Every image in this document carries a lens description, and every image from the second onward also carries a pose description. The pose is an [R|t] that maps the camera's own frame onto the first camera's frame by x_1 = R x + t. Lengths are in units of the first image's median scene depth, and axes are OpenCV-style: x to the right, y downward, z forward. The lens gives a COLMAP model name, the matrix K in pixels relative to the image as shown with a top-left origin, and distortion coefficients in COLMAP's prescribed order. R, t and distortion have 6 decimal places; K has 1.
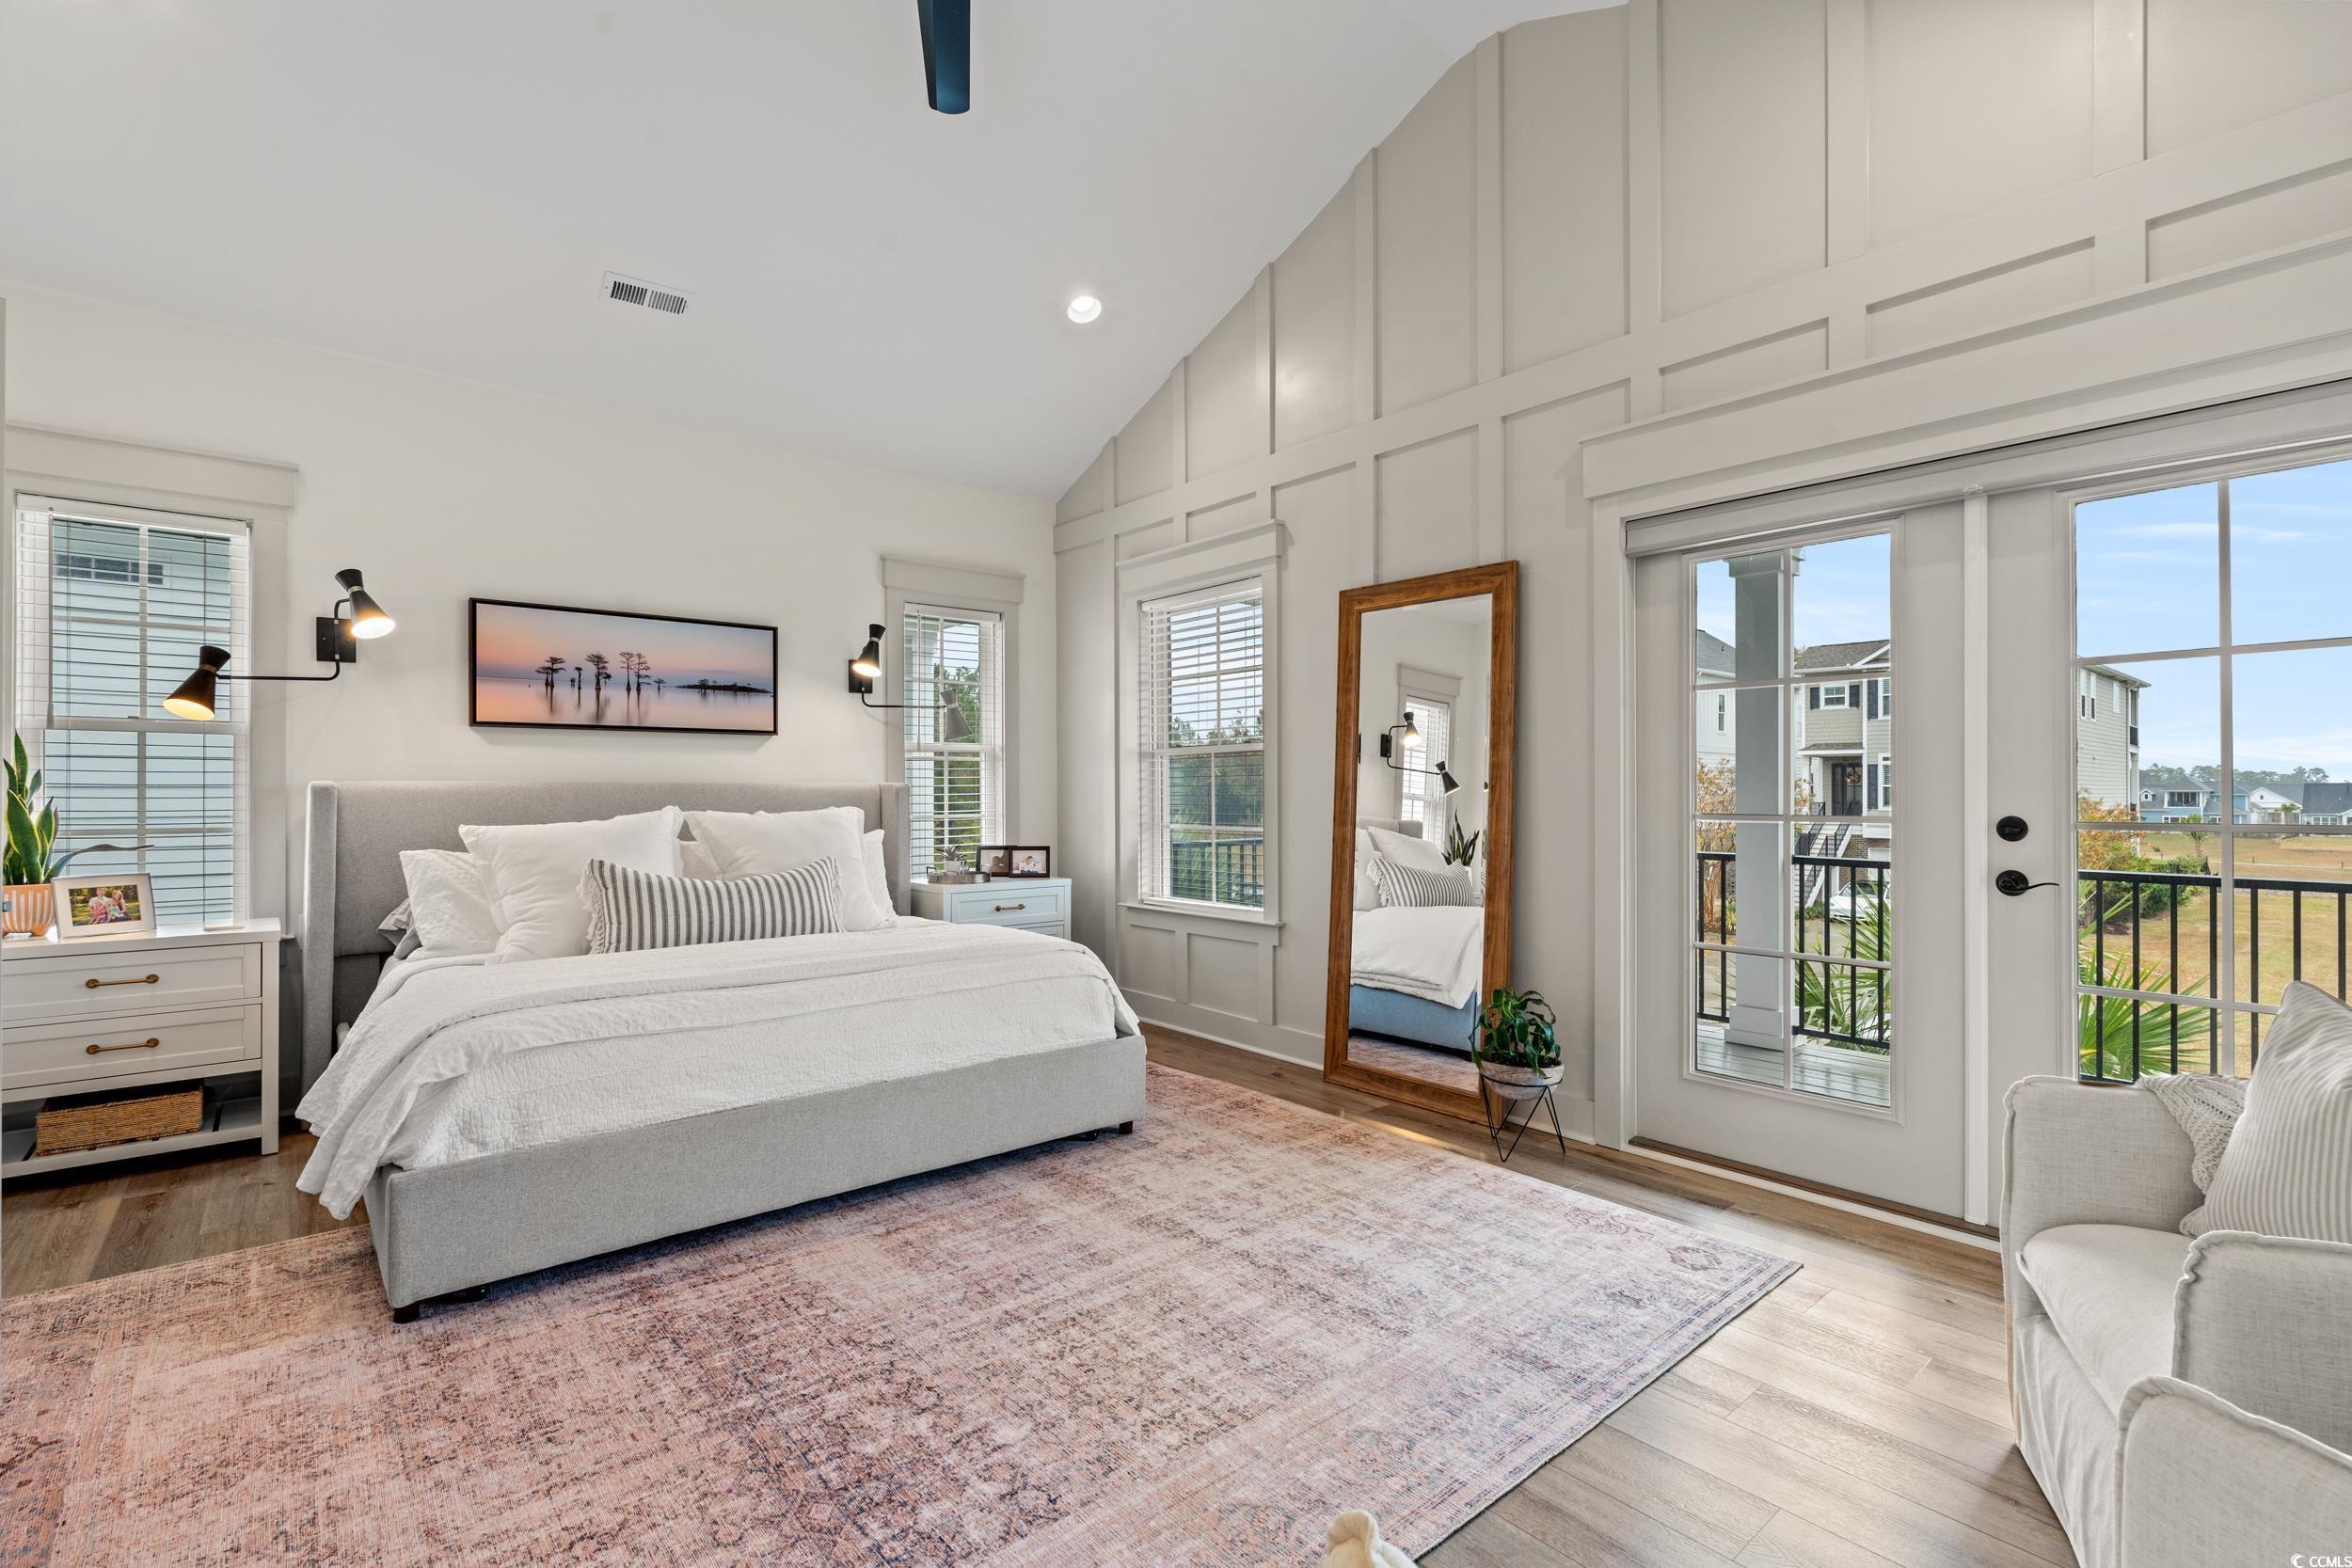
lens RADIAL K [[1041.9, 0, 1177.7], [0, 1041.9, 790.0], [0, 0, 1]] dist [-0.005140, 0.001219]
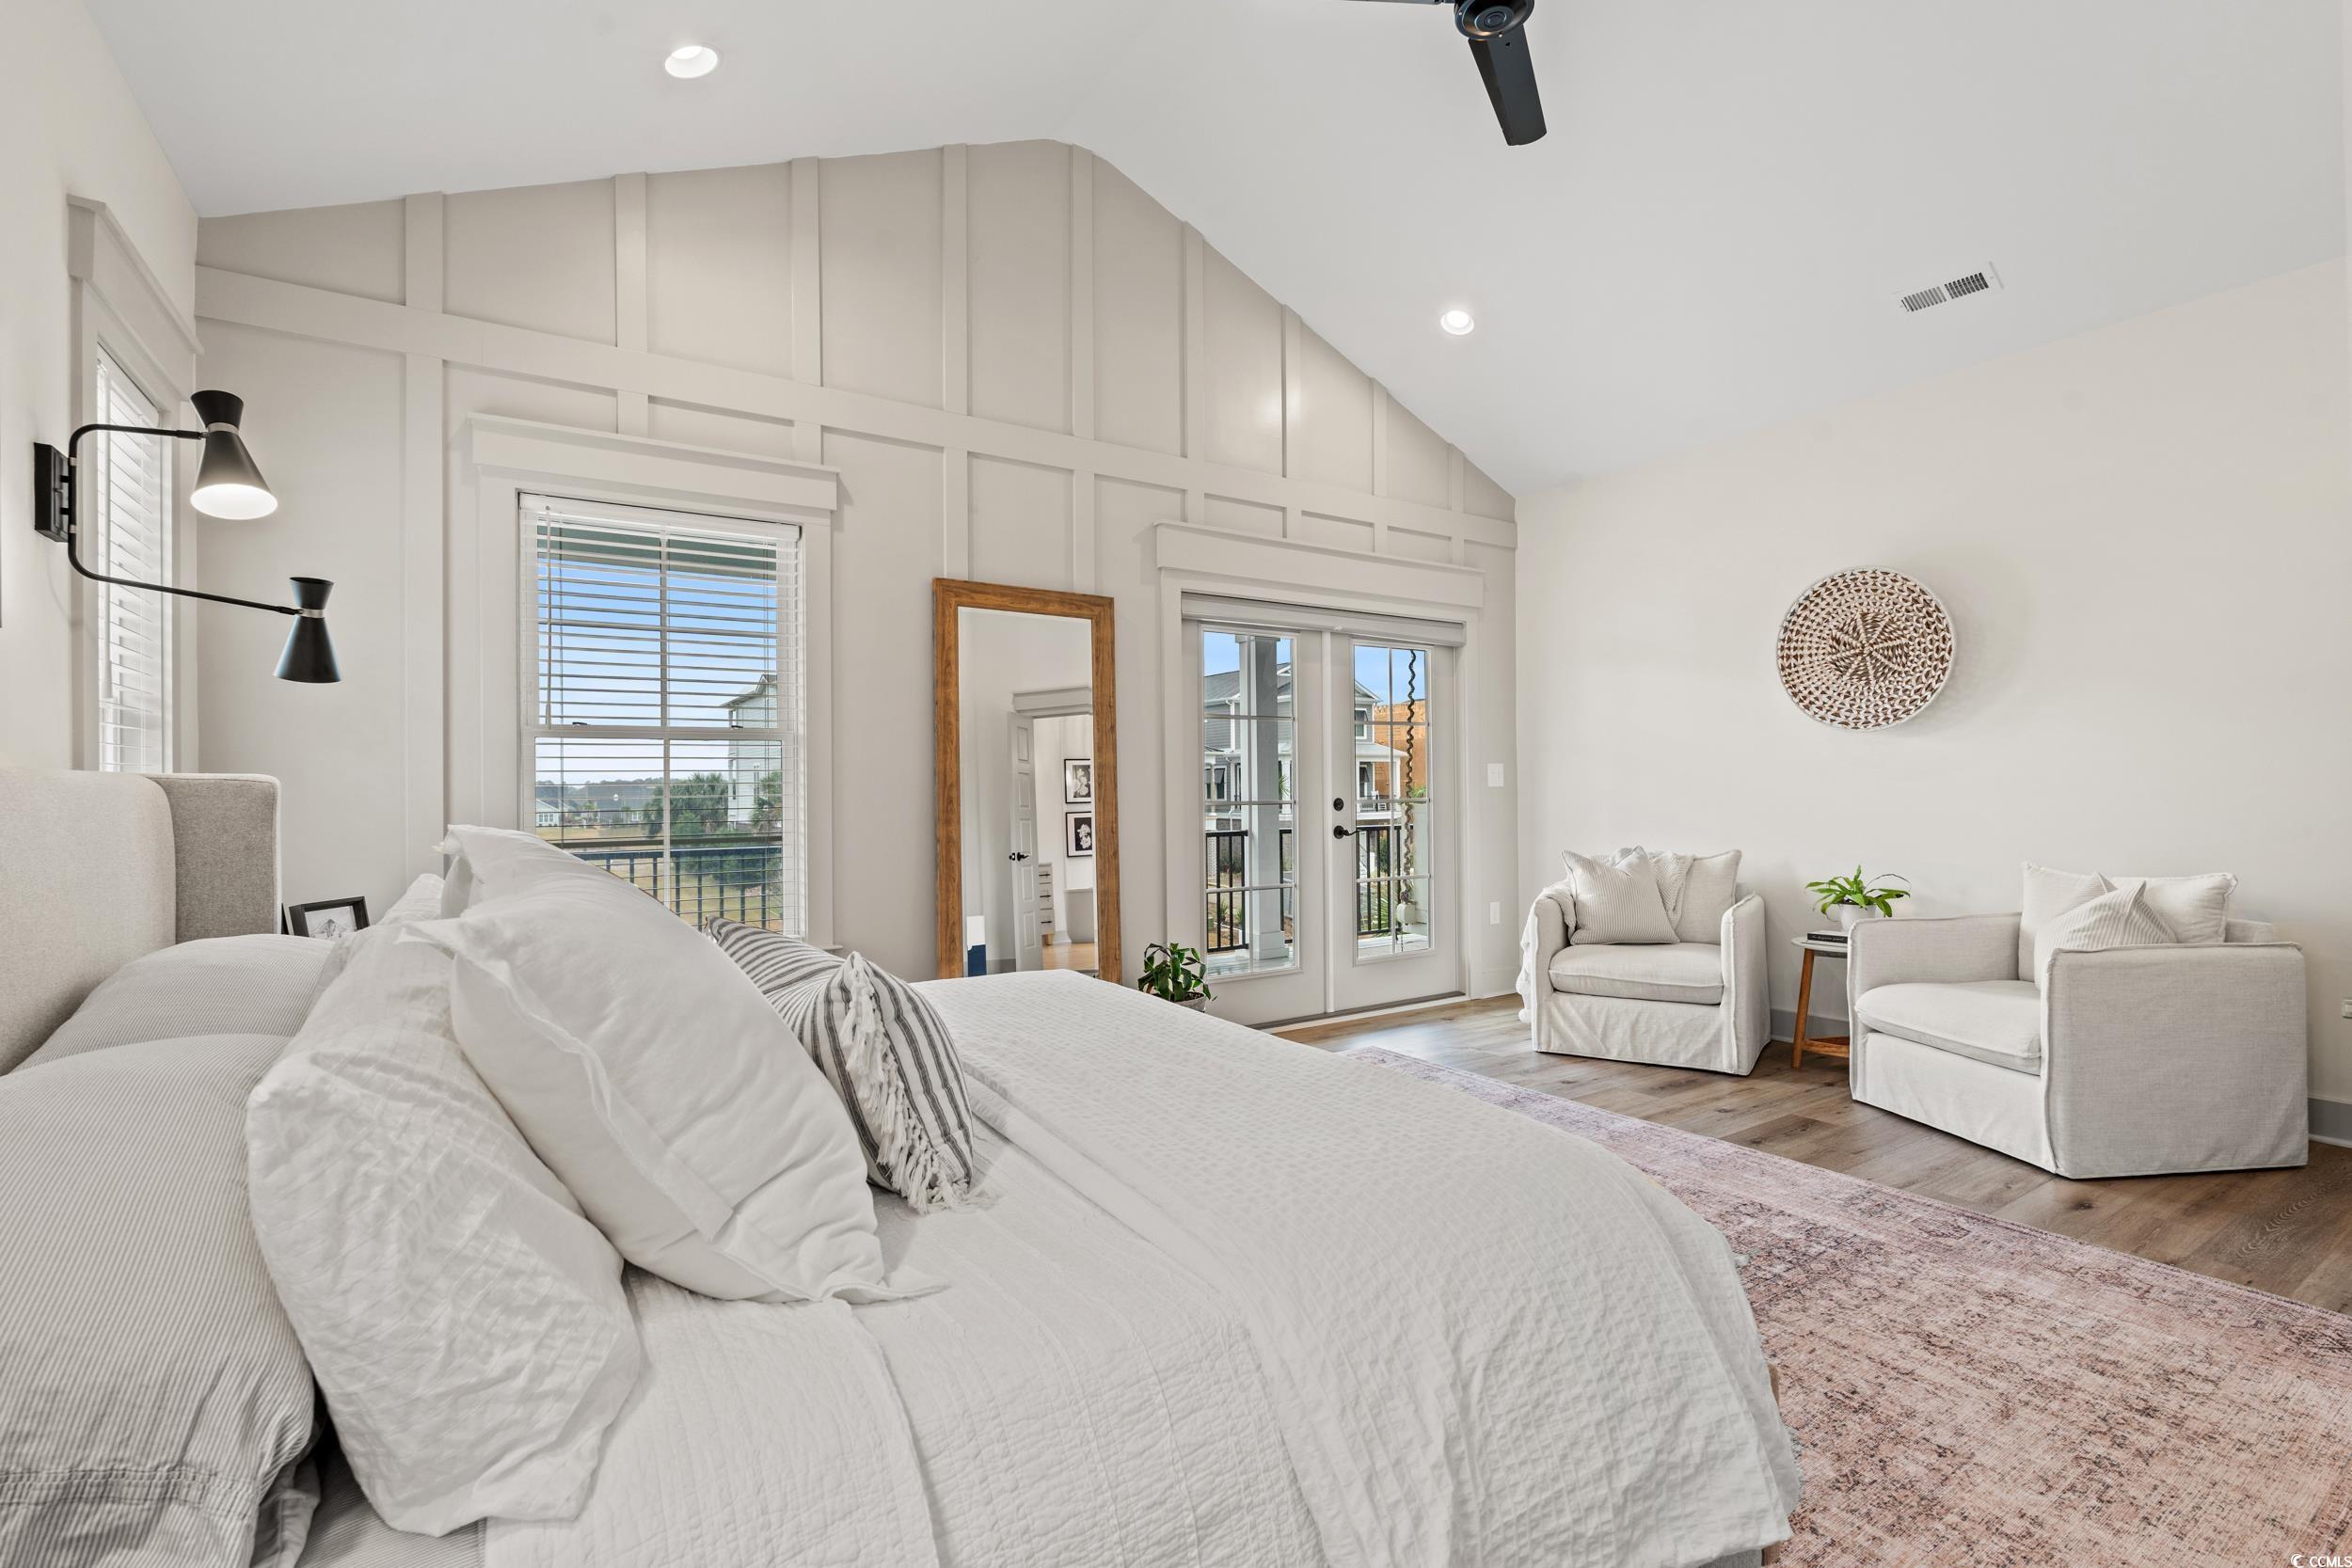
lens RADIAL K [[1041.9, 0, 1170.3], [0, 1041.9, 779.8], [0, 0, 1]] dist [-0.005140, 0.001219]
pose [[0.138807, 0.005514, 0.990304, -1.223102], [0.008109, 0.999945, -0.006704, 0.001569], [-0.990286, 0.008961, 0.138755, 1.072490]]
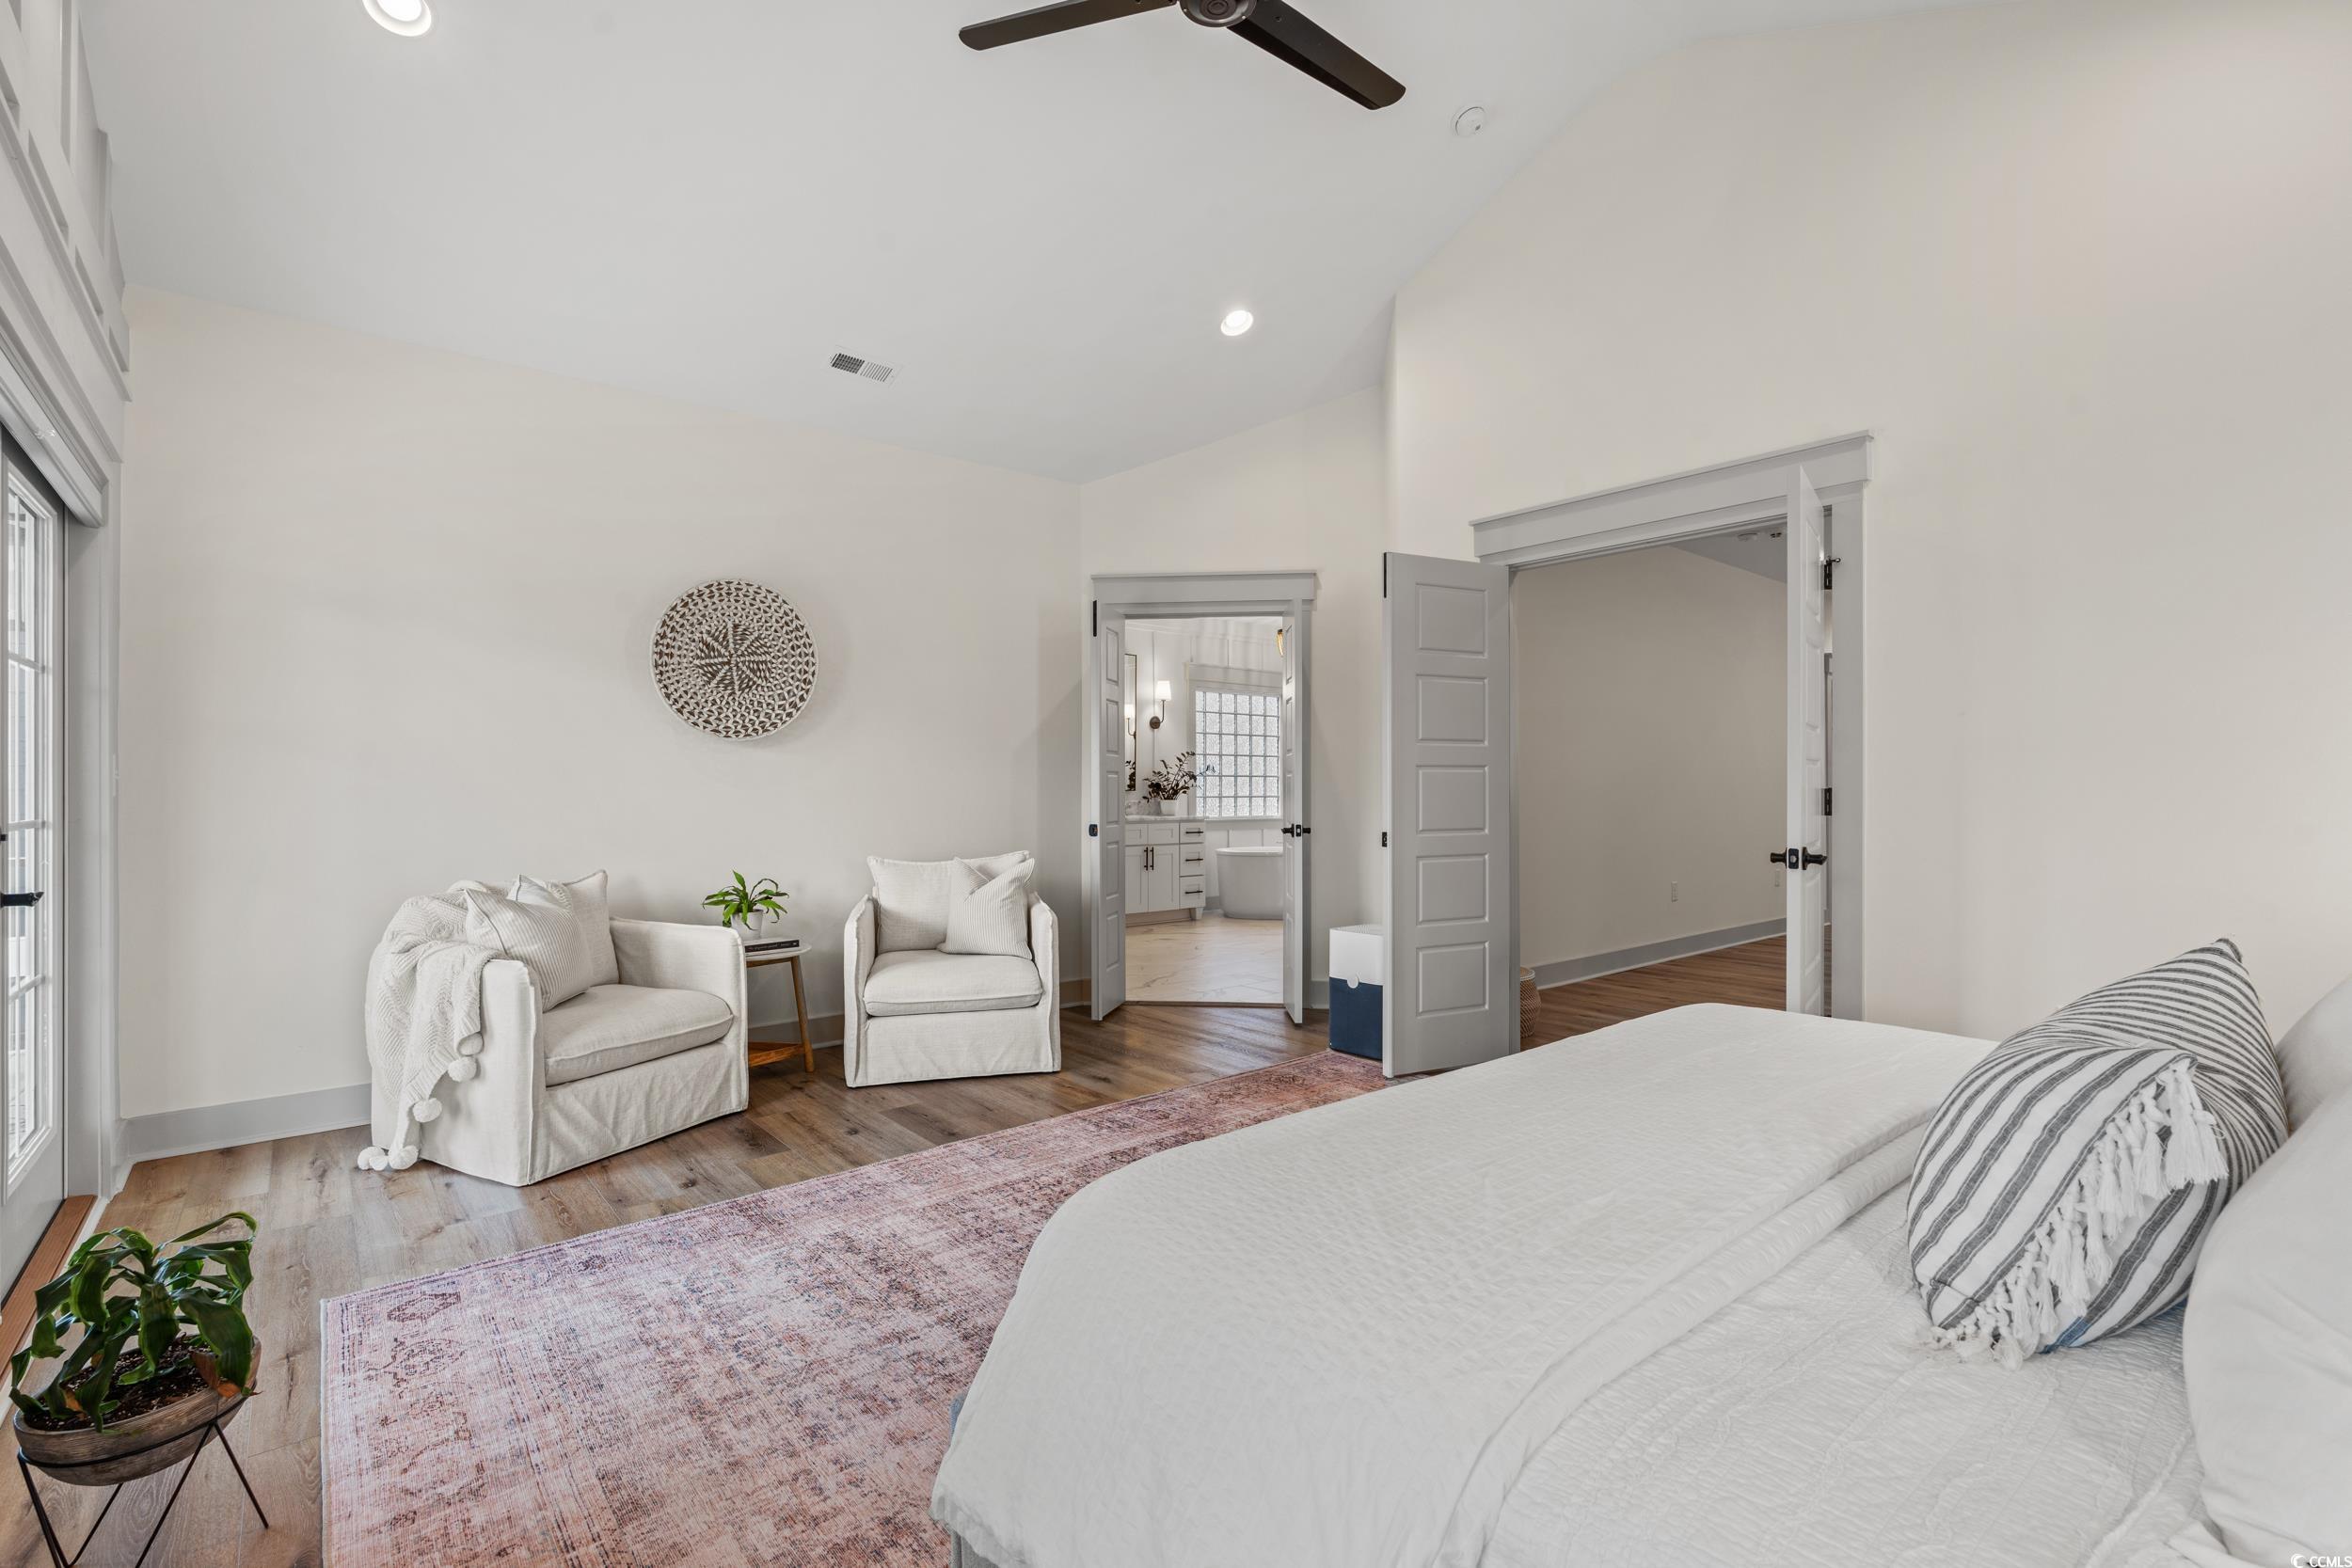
lens RADIAL K [[1041.9, 0, 1166.1], [0, 1041.9, 789.8], [0, 0, 1]] dist [-0.005140, 0.001219]
pose [[-0.999823, 0.000586, 0.018825, -0.162517], [0.000575, 1.000000, -0.000609, 0.003093], [-0.018825, -0.000598, -0.999823, 1.867406]]
